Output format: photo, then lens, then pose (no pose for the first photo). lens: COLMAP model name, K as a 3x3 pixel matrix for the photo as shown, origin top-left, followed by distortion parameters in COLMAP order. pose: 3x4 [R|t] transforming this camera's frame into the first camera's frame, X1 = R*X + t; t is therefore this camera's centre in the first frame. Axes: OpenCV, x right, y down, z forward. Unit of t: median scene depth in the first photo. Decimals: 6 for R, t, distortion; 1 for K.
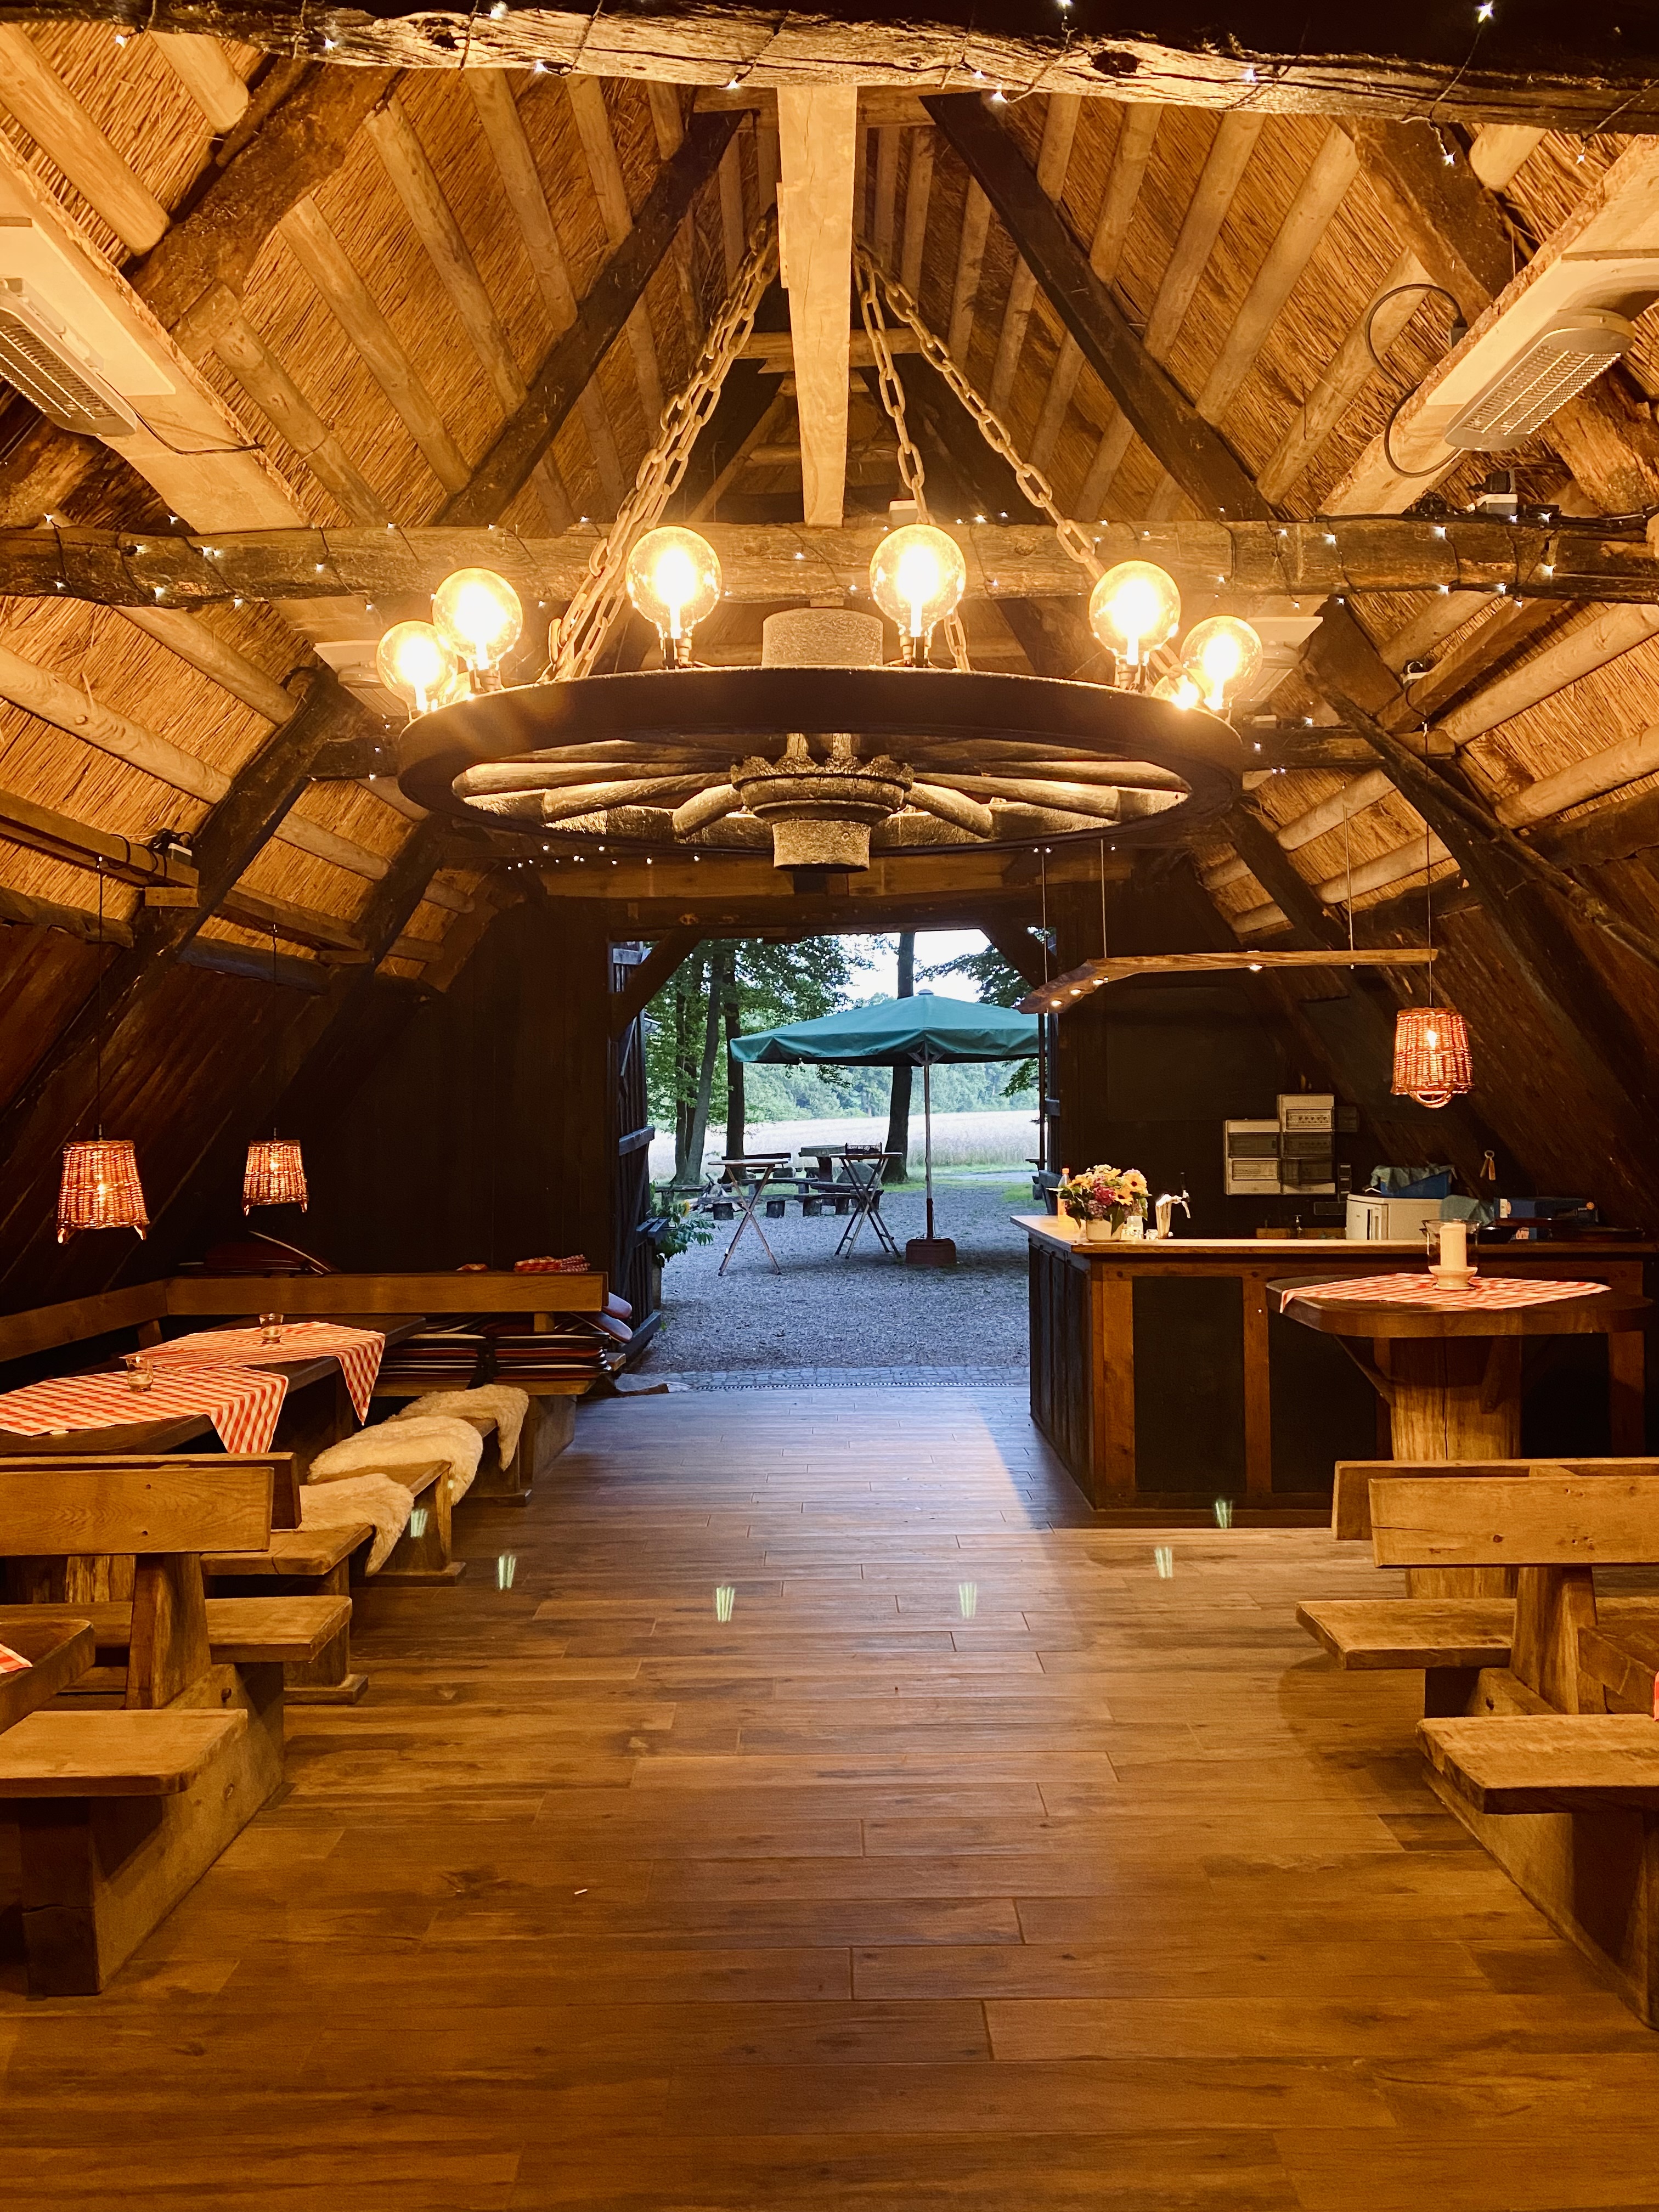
lens RADIAL K [[1668.3, 0, 829.5], [0, 1668.3, 1106.0], [0, 0, 1]] dist [-0.000135, -0.000403]
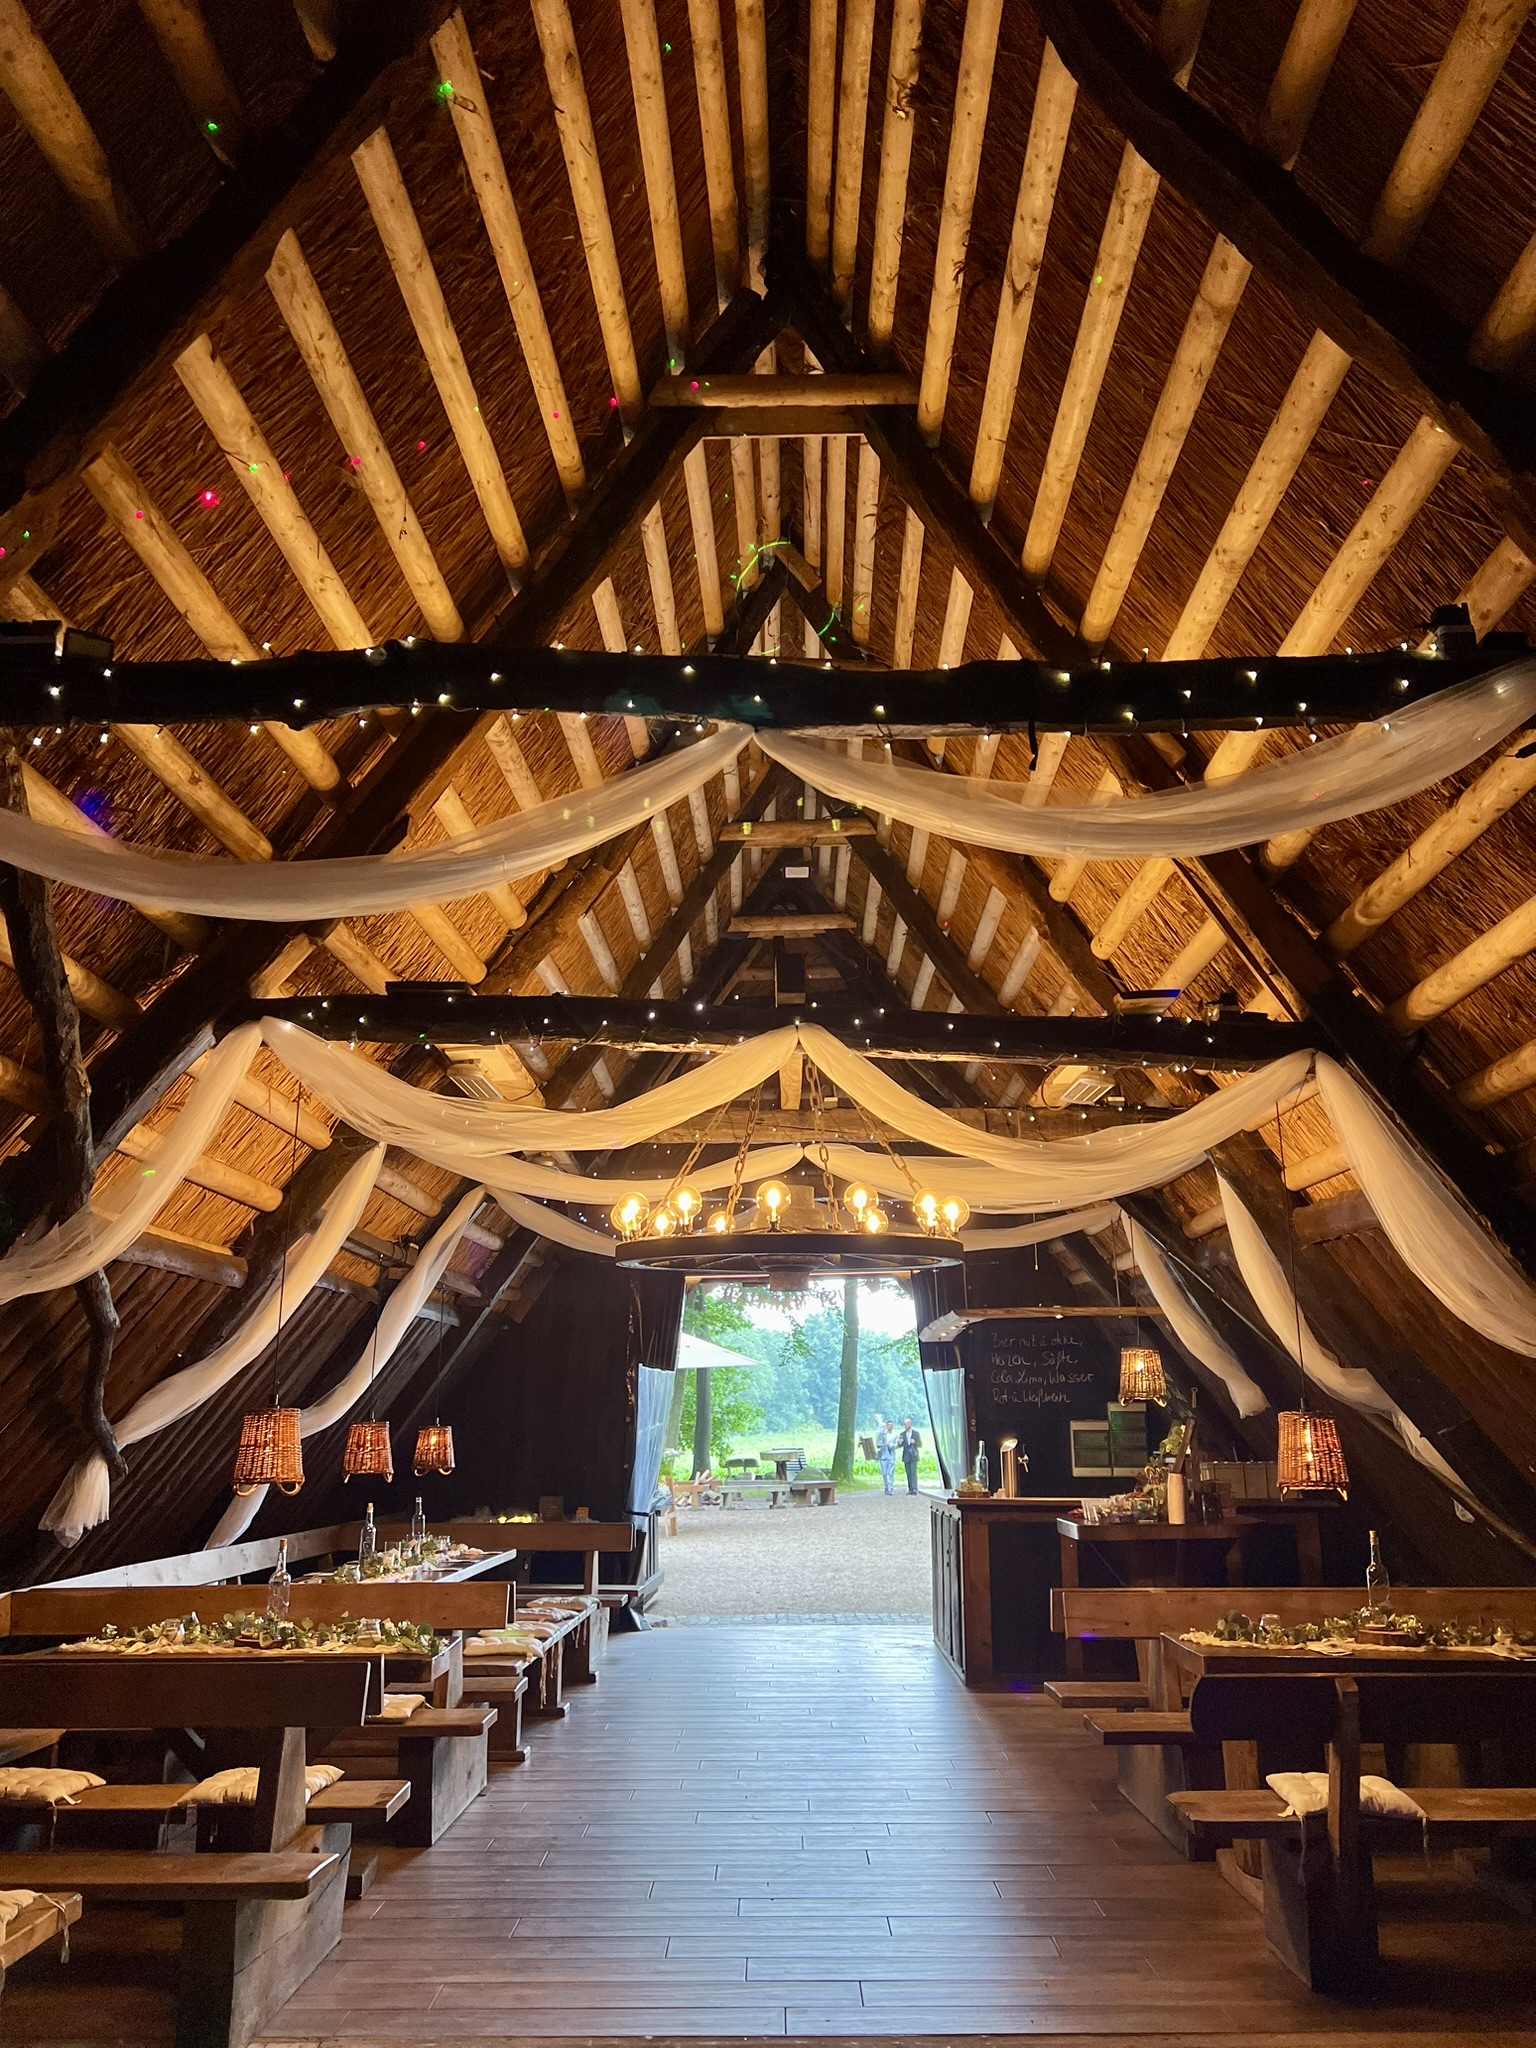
lens RADIAL K [[1557.0, 0, 768.0], [0, 1557.0, 1024.0], [0, 0, 1]] dist [0.060942, 0.000014]
pose [[0.999923, 0.005016, -0.011389, -0.005154], [-0.007661, 0.969307, -0.245736, 0.016295], [0.009807, 0.245804, 0.969270, -0.534621]]
